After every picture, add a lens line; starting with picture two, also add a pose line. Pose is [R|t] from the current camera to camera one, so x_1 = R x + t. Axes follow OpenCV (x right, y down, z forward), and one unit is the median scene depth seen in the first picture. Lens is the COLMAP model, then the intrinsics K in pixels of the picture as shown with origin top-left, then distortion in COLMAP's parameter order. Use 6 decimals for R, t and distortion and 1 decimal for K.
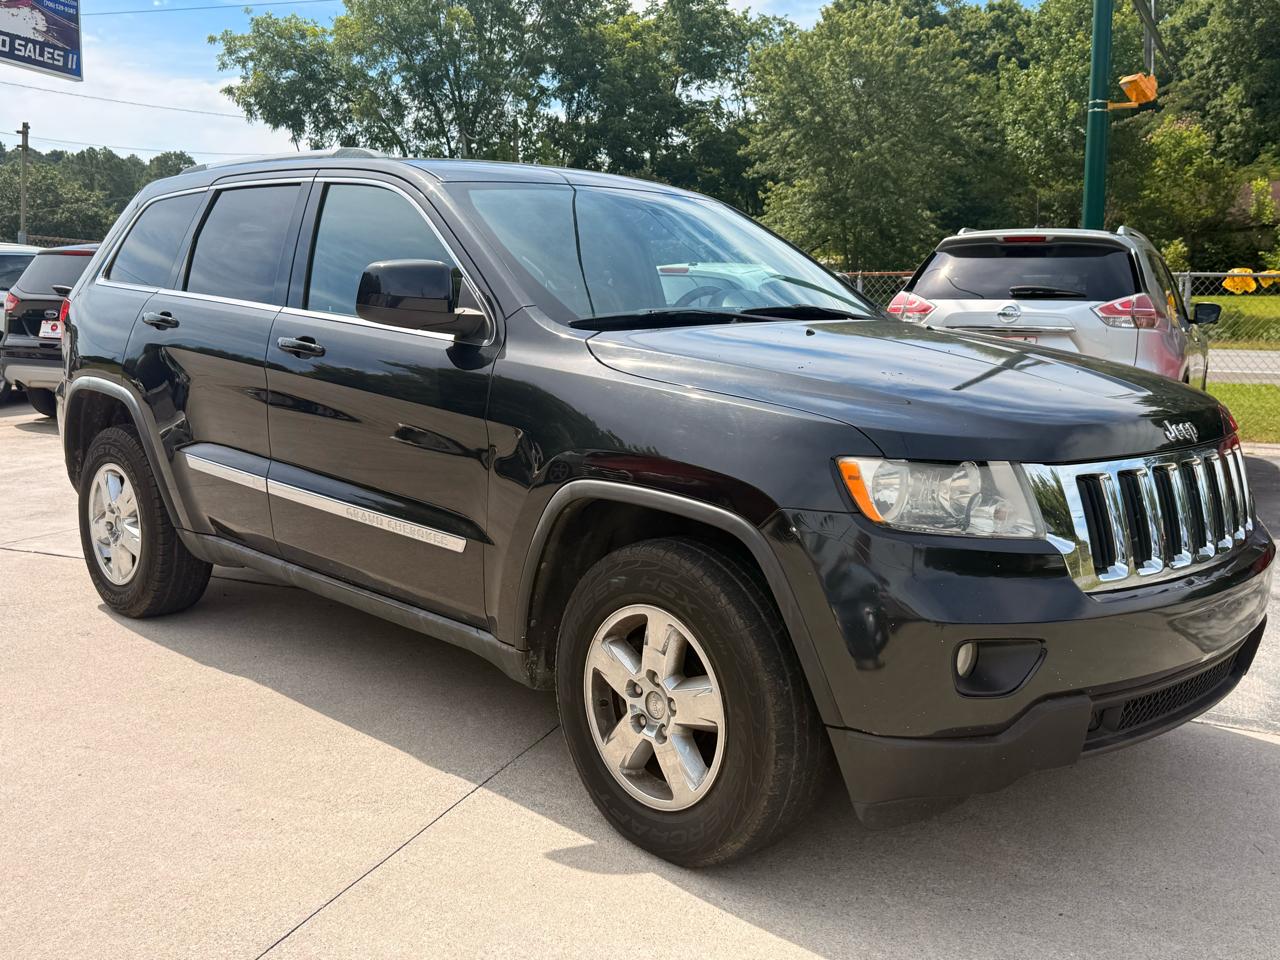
lens RADIAL K [[1289.8, 0, 630.2], [0, 1289.8, 461.7], [0, 0, 1]] dist [0.034203, 0.000000]
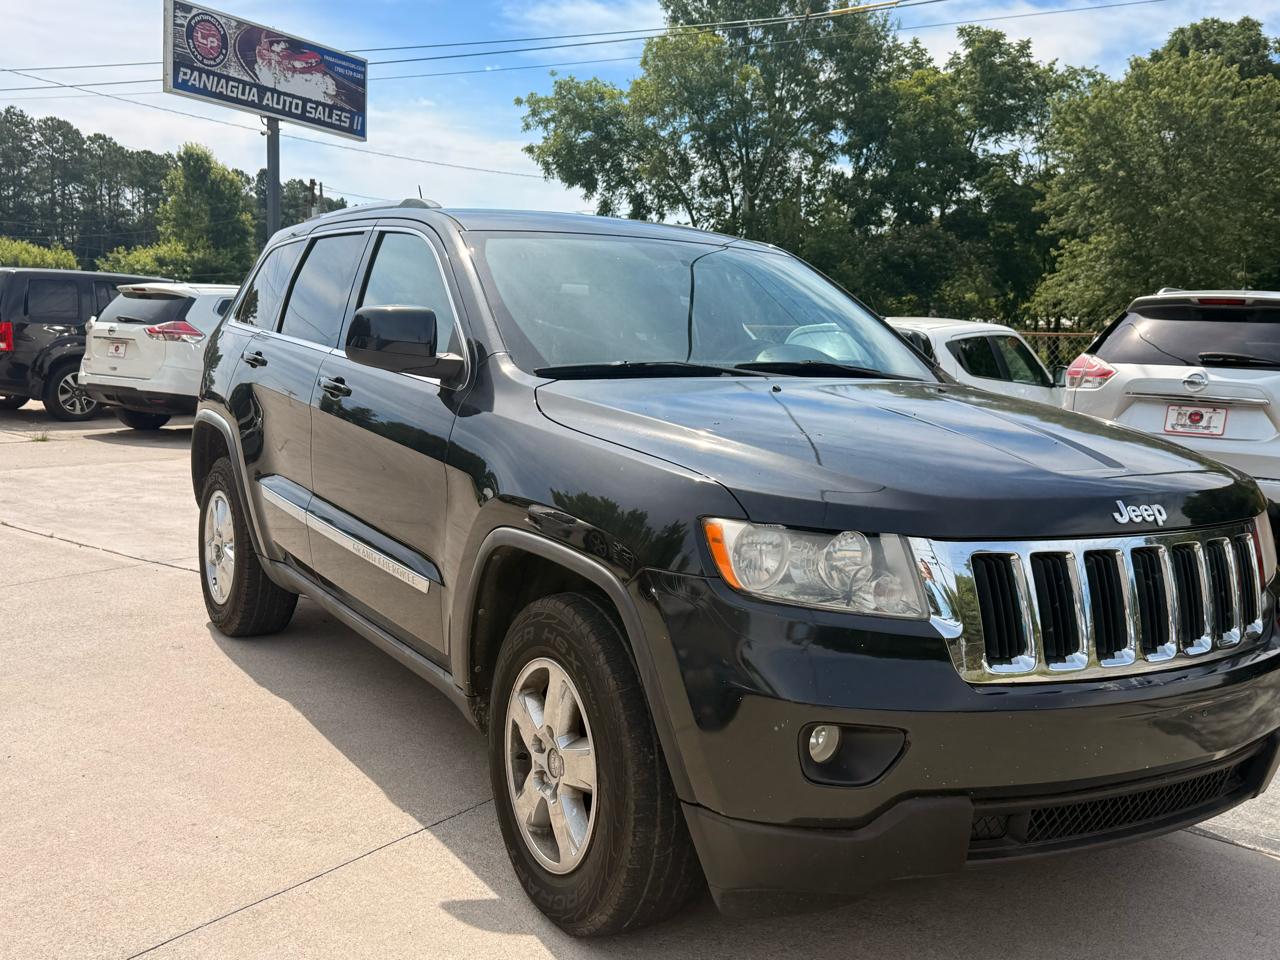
lens RADIAL K [[1289.8, 0, 632.2], [0, 1289.8, 484.8], [0, 0, 1]] dist [0.034203, 0.000000]
pose [[0.974488, 0.052685, -0.218168, 0.211323], [-0.057995, 0.998155, -0.018002, -0.004936], [0.216817, 0.030195, 0.975745, 0.042502]]
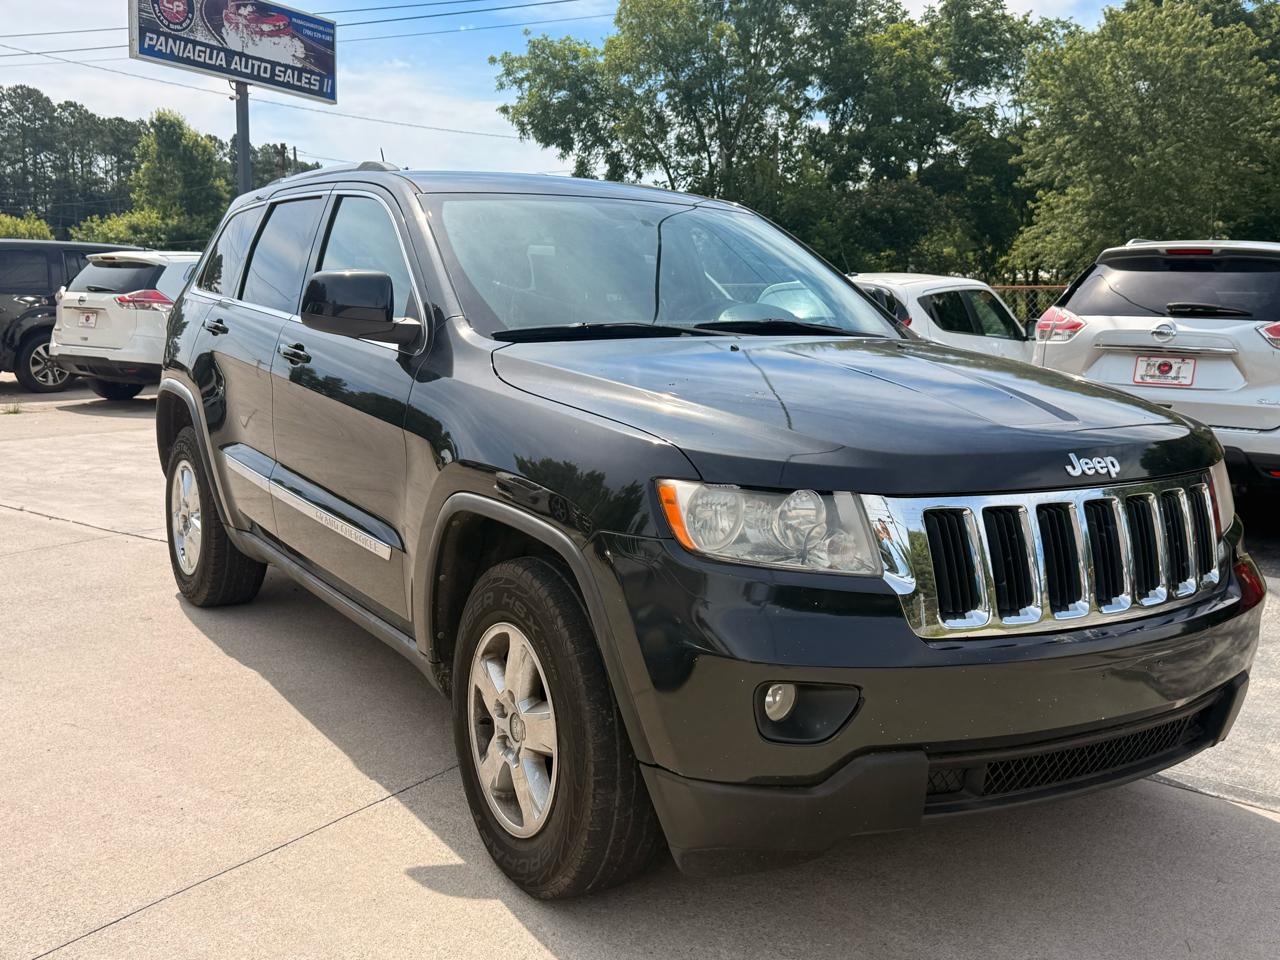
lens RADIAL K [[1289.8, 0, 633.5], [0, 1289.8, 466.3], [0, 0, 1]] dist [0.034203, 0.000000]
pose [[0.978226, 0.036892, -0.204238, 0.225851], [-0.038185, 0.999268, -0.002392, -0.006577], [0.204000, 0.010139, 0.978918, 0.048595]]
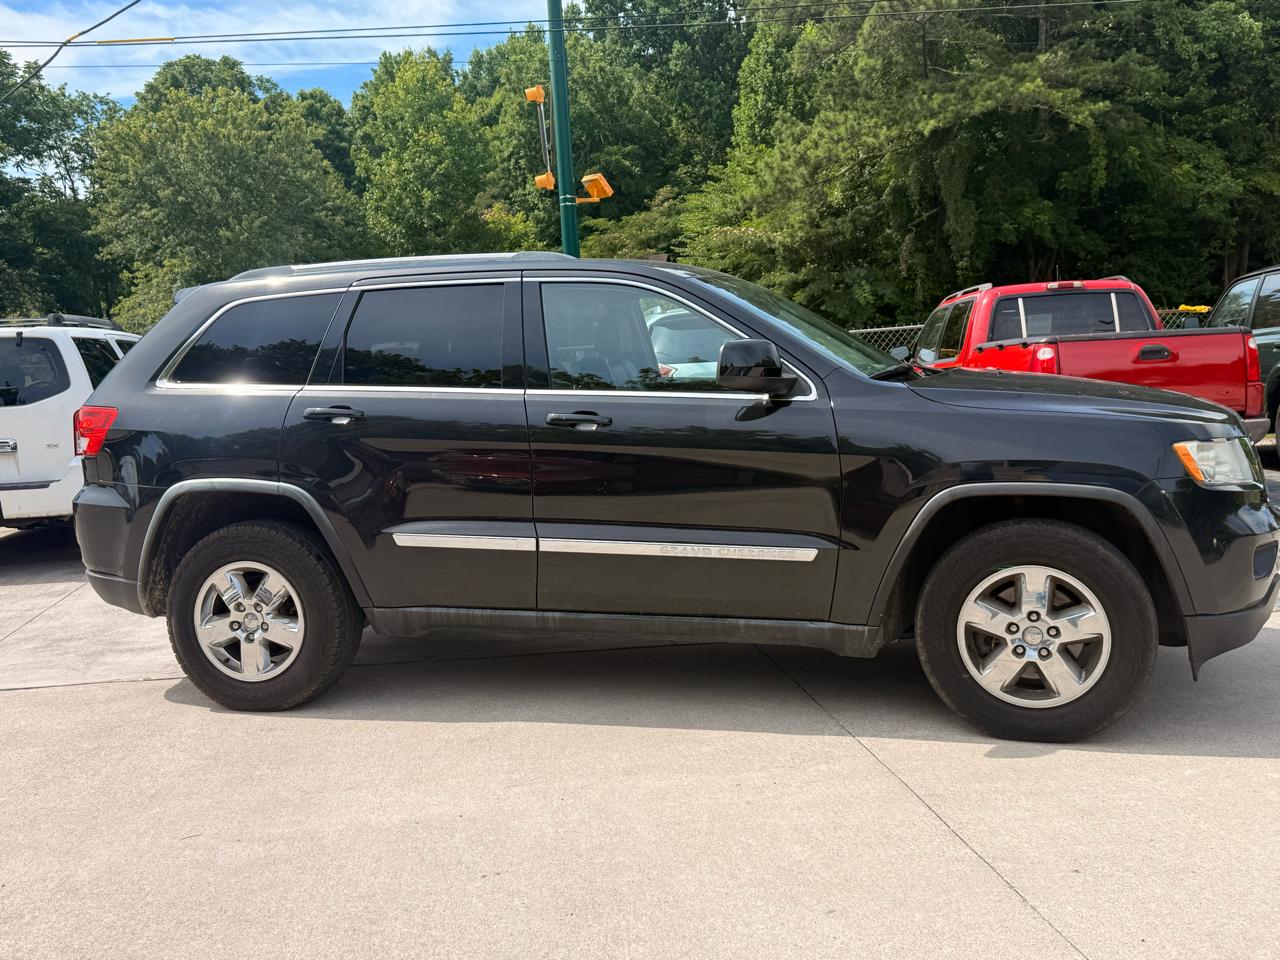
lens RADIAL K [[1289.8, 0, 621.4], [0, 1289.8, 463.6], [0, 0, 1]] dist [0.034203, 0.000000]
pose [[0.867245, -0.094095, 0.488910, -0.805937], [0.122276, 0.992157, -0.025948, -0.014810], [-0.482634, 0.082285, 0.871948, -0.037069]]
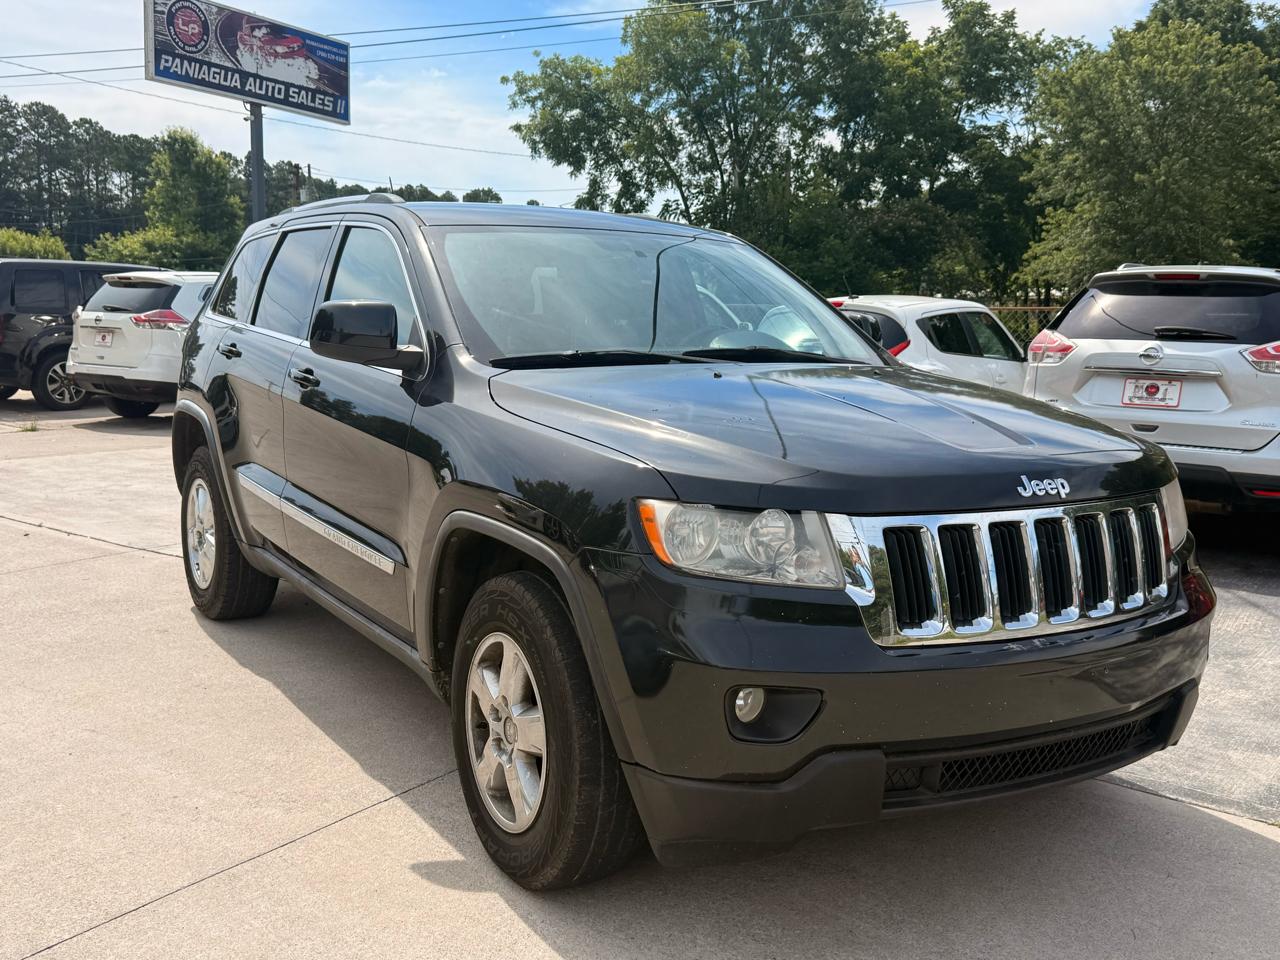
lens RADIAL K [[1289.8, 0, 643.3], [0, 1289.8, 483.1], [0, 0, 1]] dist [0.034203, 0.000000]
pose [[0.977566, 0.038451, -0.207091, 0.252516], [-0.039813, 0.999204, -0.002410, -0.009076], [0.206834, 0.010601, 0.978319, 0.002129]]
